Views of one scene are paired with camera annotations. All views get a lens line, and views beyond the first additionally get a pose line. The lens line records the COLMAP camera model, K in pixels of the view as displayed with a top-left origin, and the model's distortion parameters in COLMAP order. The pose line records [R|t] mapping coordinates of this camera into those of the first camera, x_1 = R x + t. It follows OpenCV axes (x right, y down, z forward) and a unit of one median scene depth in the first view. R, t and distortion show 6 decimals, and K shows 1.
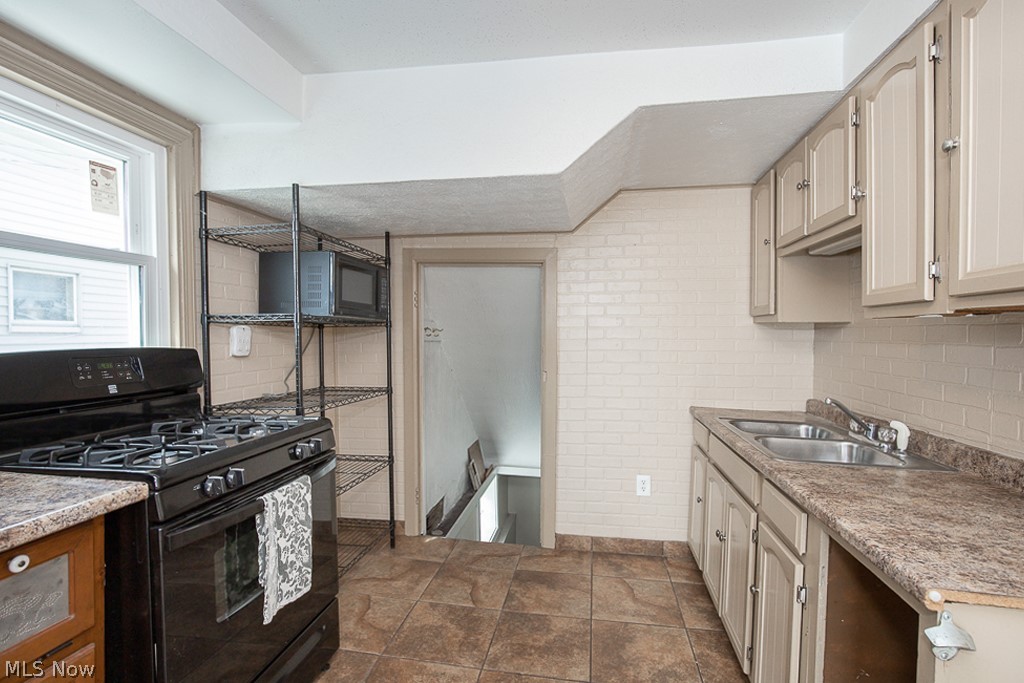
lens RADIAL K [[484.8, 0, 518.9], [0, 484.8, 350.1], [0, 0, 1]] dist [-0.000592, 0.001823]
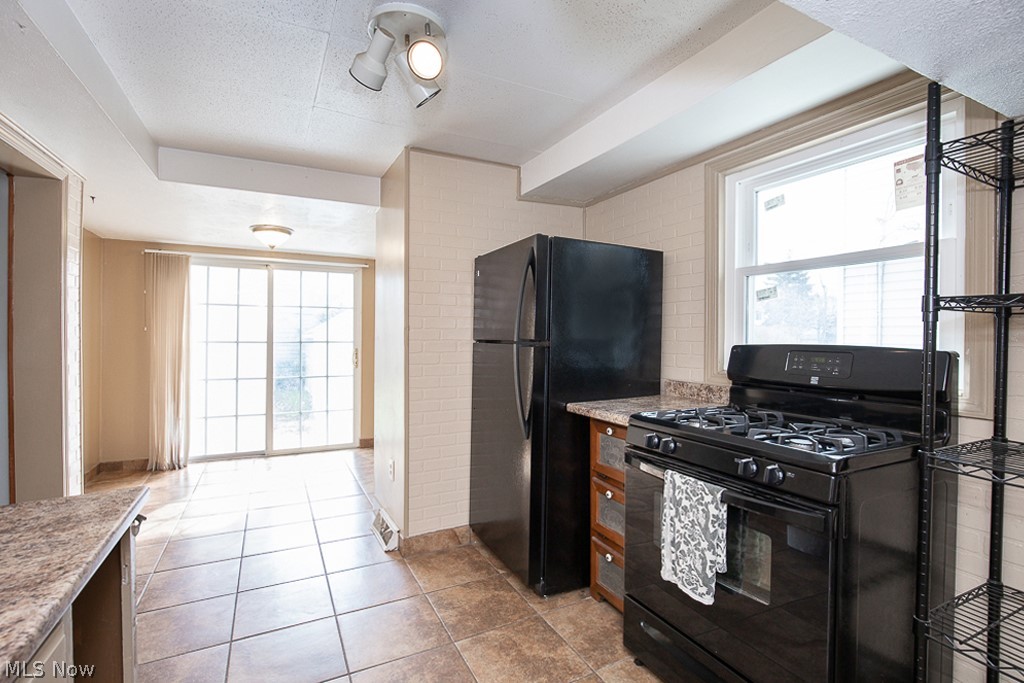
lens RADIAL K [[484.8, 0, 506.5], [0, 484.8, 338.3], [0, 0, 1]] dist [-0.000592, 0.001823]
pose [[-0.818027, -0.001585, -0.575178, 0.435454], [-0.023037, 0.999284, 0.030010, -0.038465], [0.574718, 0.037799, -0.817478, 1.616128]]
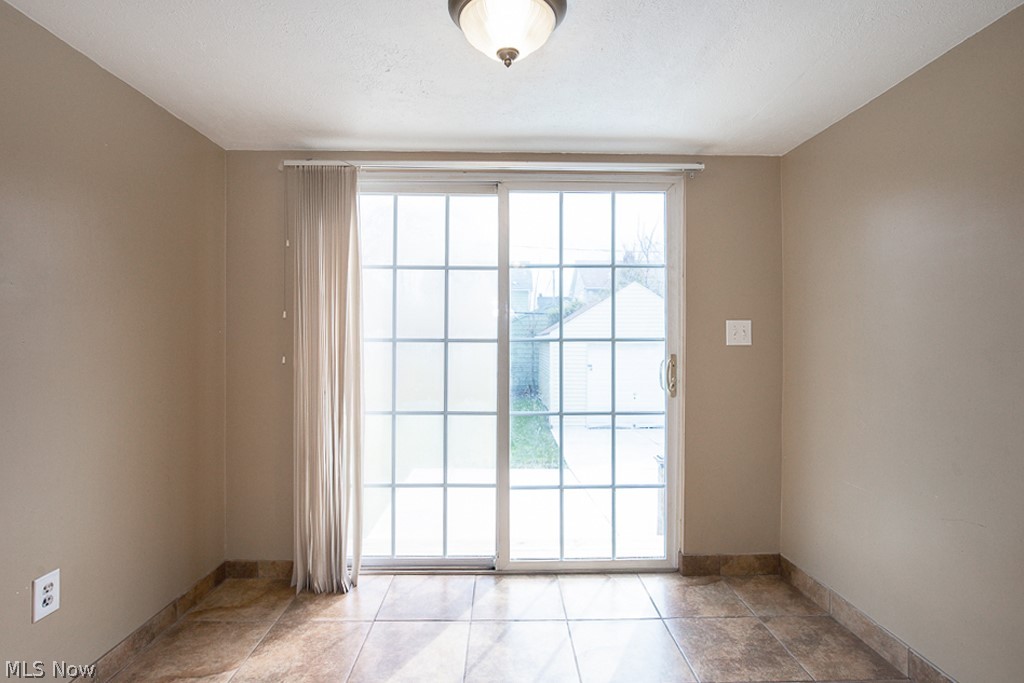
lens RADIAL K [[484.8, 0, 512.3], [0, 484.8, 341.5], [0, 0, 1]] dist [-0.000592, 0.001823]
pose [[-0.985650, 0.002724, -0.168783, 0.324018], [-0.004480, 0.999095, 0.042289, -0.006493], [0.168745, 0.042438, -0.984746, 0.949228]]
